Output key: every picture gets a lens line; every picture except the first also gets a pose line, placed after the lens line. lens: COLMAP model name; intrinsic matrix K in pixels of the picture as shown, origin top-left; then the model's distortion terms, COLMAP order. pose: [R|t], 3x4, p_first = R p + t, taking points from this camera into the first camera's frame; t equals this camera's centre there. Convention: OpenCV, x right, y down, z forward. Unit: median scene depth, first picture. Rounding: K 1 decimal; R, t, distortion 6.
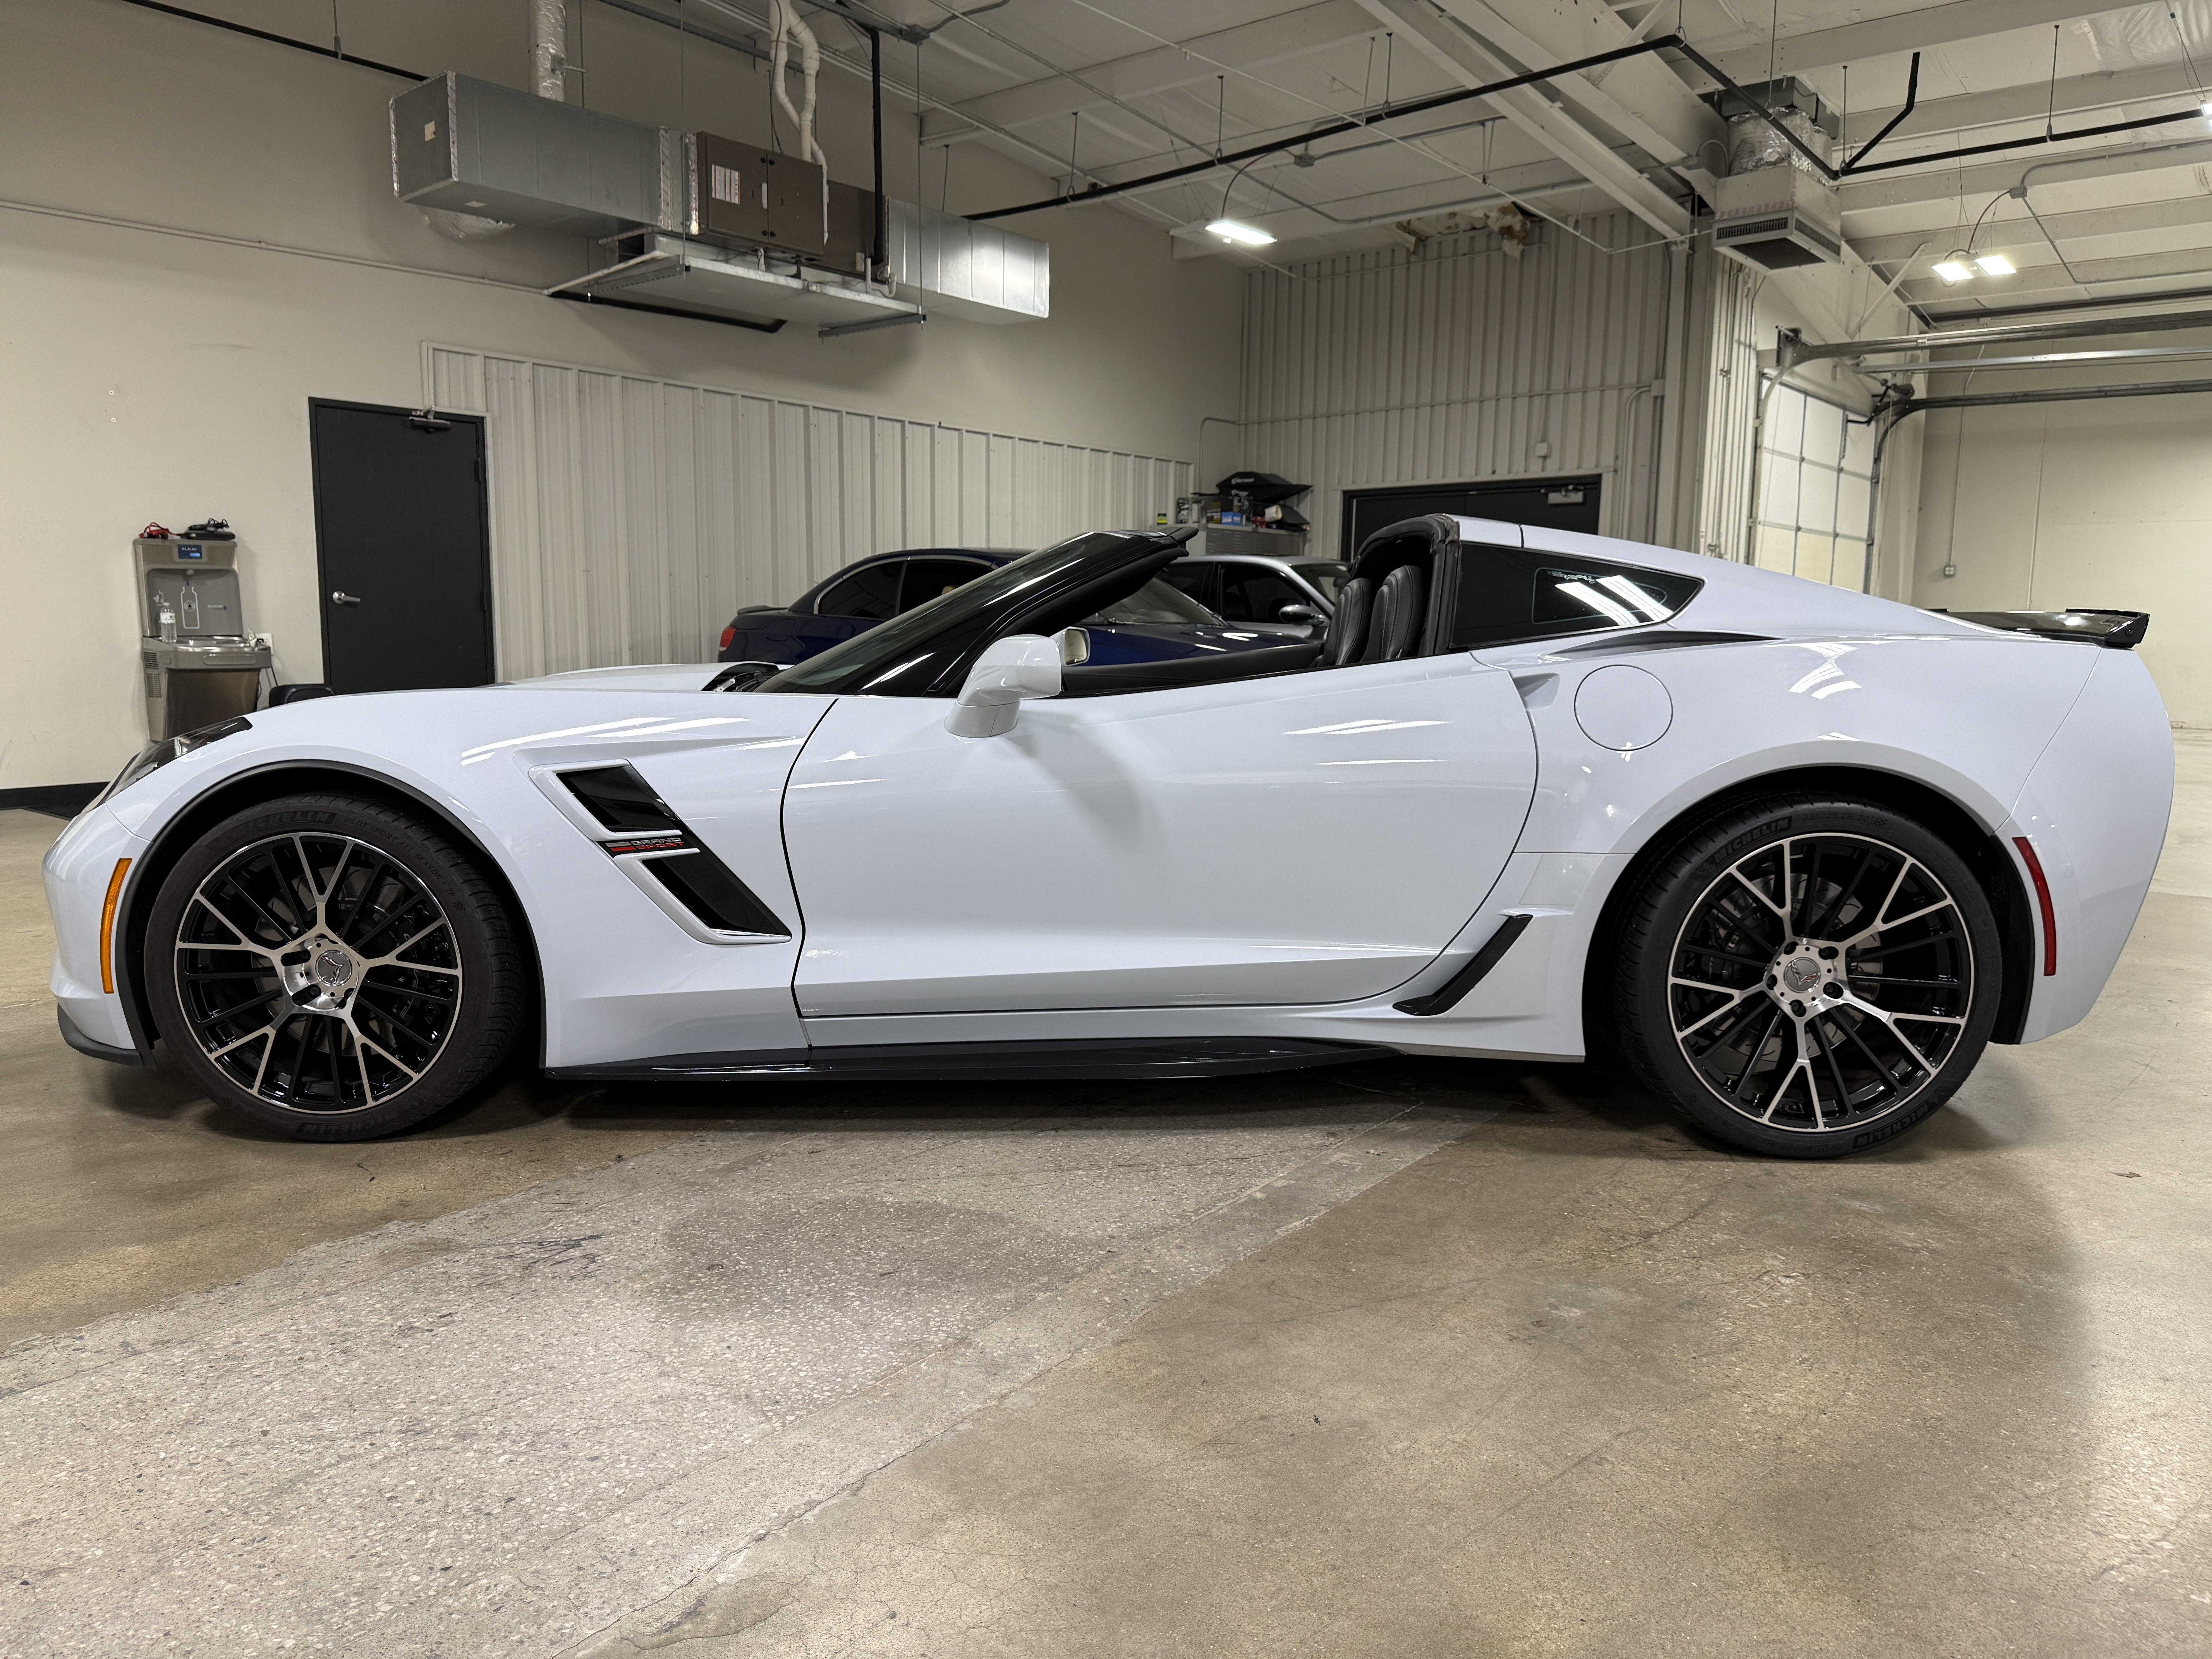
lens RADIAL K [[1542.7, 0, 1111.8], [0, 1542.7, 843.6], [0, 0, 1]] dist [0.108086, -0.191368]
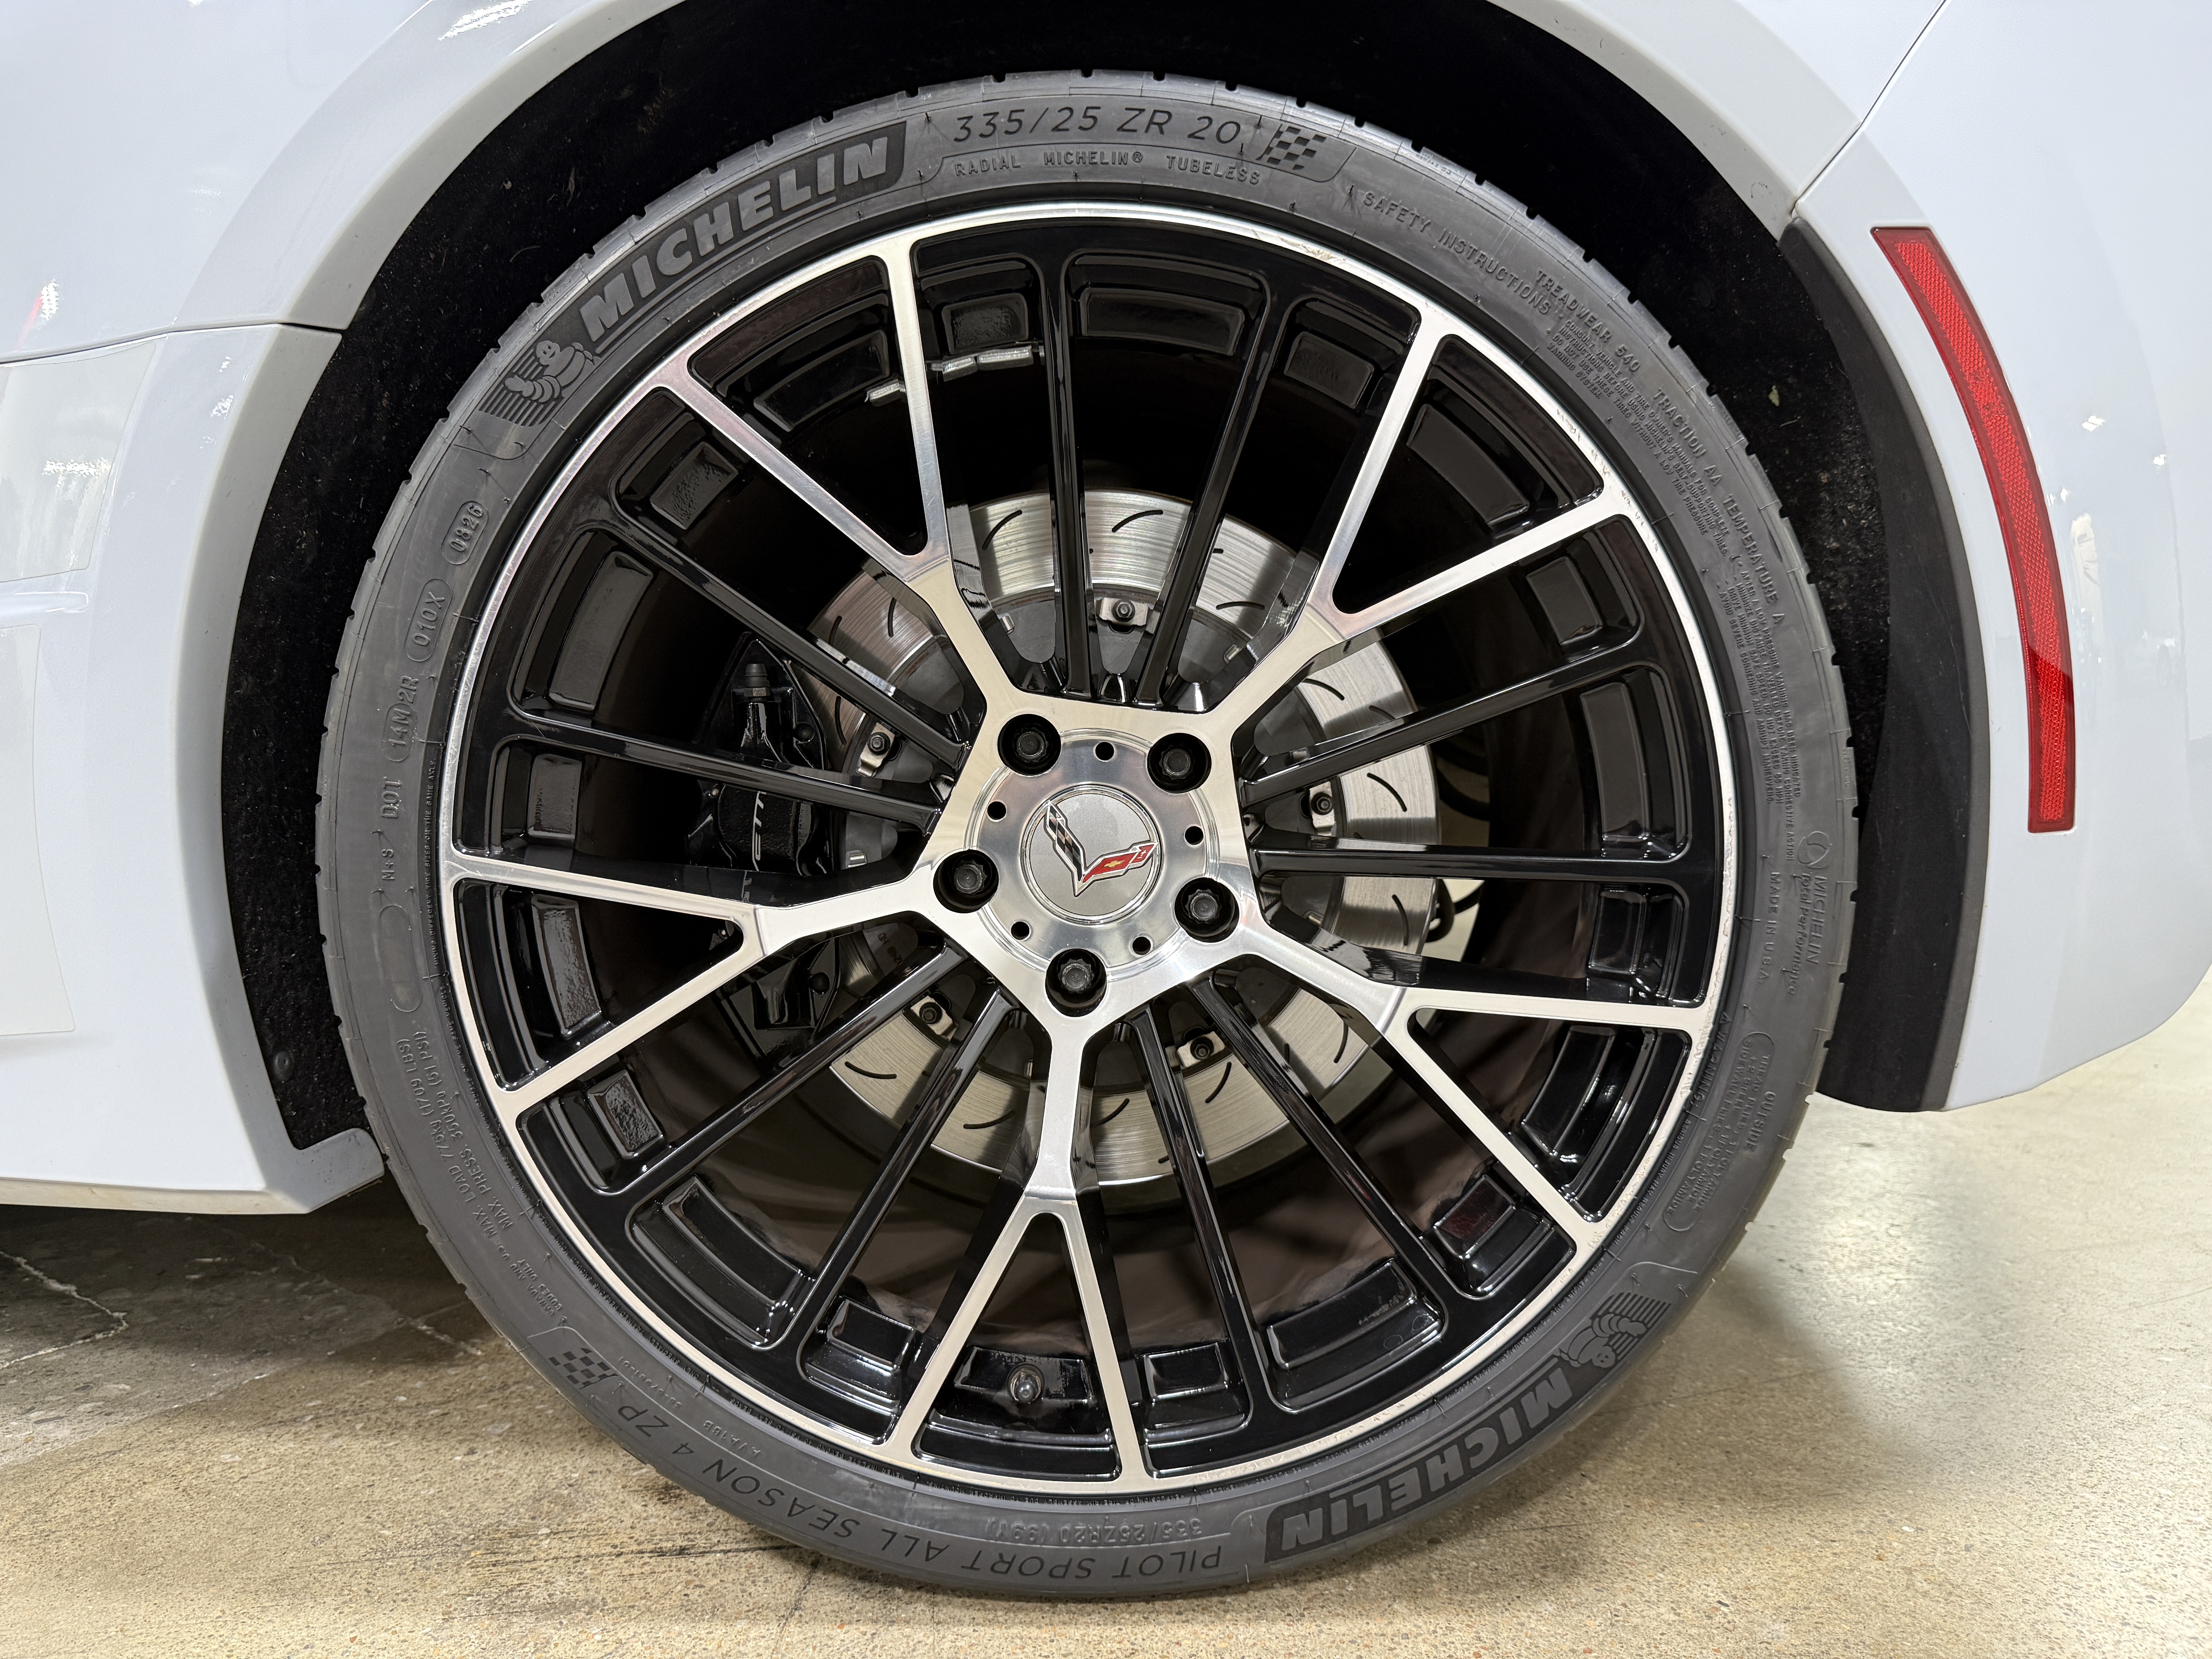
lens RADIAL K [[1447.5, 0, 1106.6], [0, 1447.5, 857.4], [0, 0, 1]] dist [0.076728, -0.147868]
pose [[0.999811, -0.016746, 0.009831, 0.440117], [0.017117, 0.999093, -0.039001, 0.093579], [-0.009169, 0.039162, 0.999191, 0.757932]]
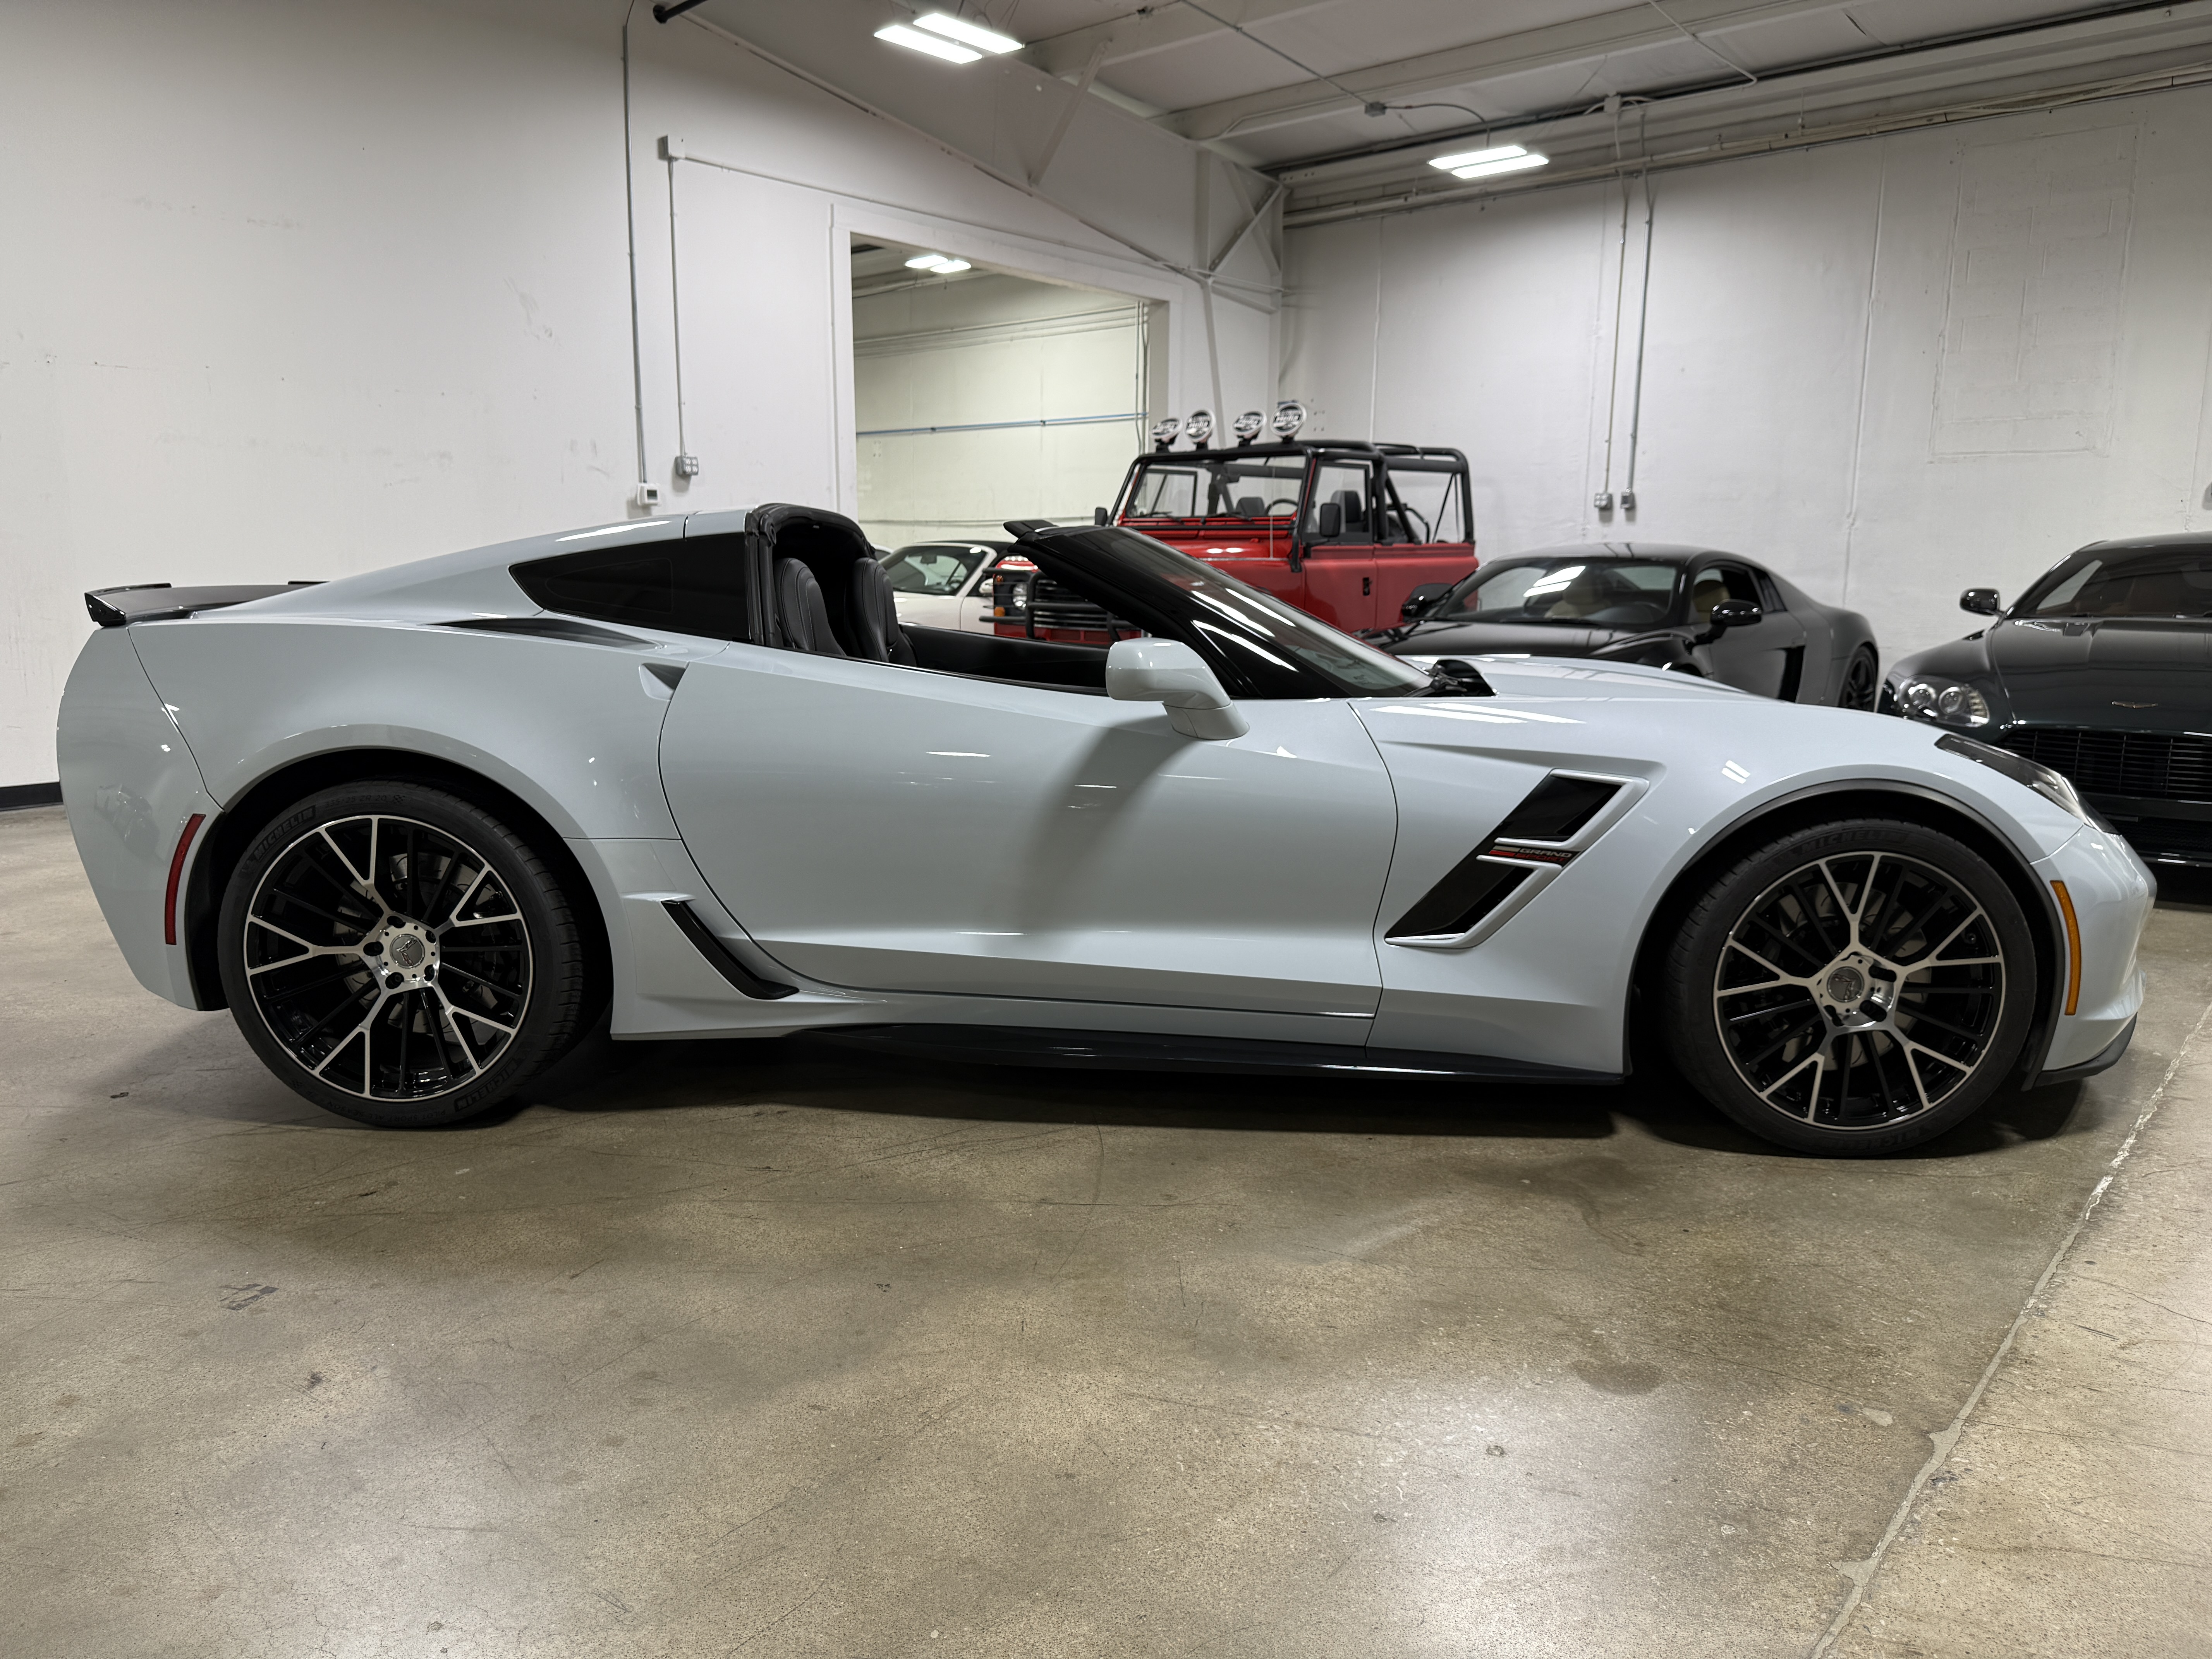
lens RADIAL K [[1542.7, 0, 1111.8], [0, 1542.7, 843.6], [0, 0, 1]] dist [0.108086, -0.191368]
pose [[0.962559, 0.270861, -0.010723, 0.880902], [-0.270399, 0.962202, 0.032442, -0.144663], [0.019105, -0.028328, 0.999416, -0.028145]]
